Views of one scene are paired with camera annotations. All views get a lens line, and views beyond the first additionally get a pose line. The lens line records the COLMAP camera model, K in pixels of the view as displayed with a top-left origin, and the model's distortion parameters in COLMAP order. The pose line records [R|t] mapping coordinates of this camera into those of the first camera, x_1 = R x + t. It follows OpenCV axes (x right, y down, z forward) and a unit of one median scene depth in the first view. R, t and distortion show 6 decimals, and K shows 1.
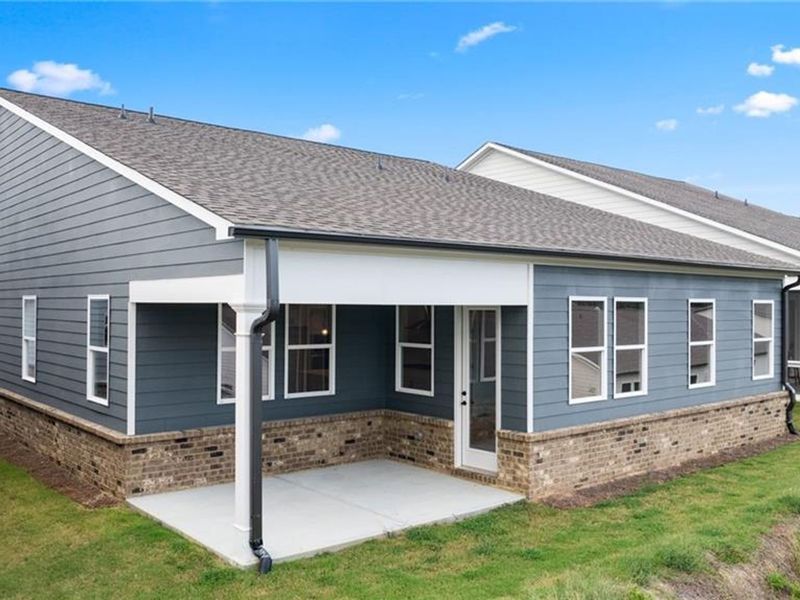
lens RADIAL K [[748.7, 0, 400.0], [0, 748.7, 300.0], [0, 0, 1]] dist [-0.007249, -0.011787]
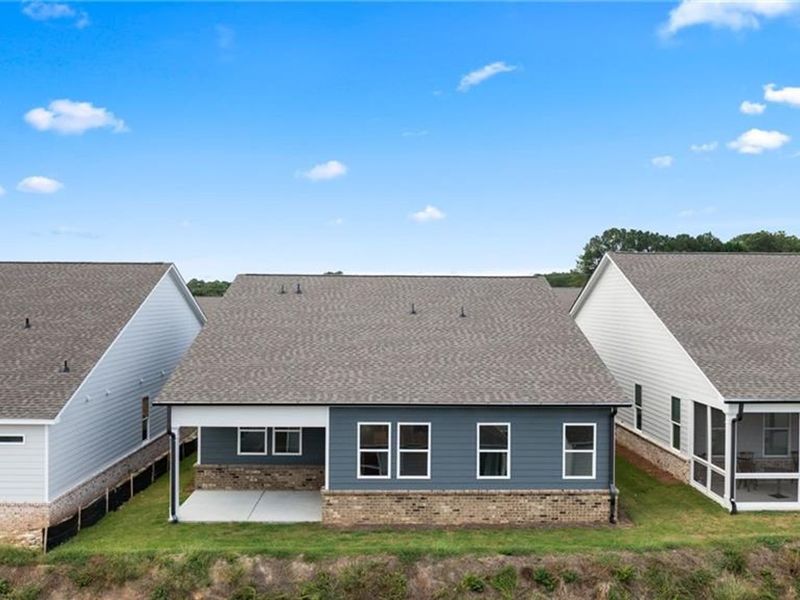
lens RADIAL K [[748.7, 0, 400.0], [0, 748.7, 300.0], [0, 0, 1]] dist [-0.007249, -0.011787]
pose [[0.779290, 0.001460, -0.626662, 1.423437], [0.001246, 0.999992, 0.003880, -0.307640], [0.626662, -0.003804, 0.779282, -0.407760]]
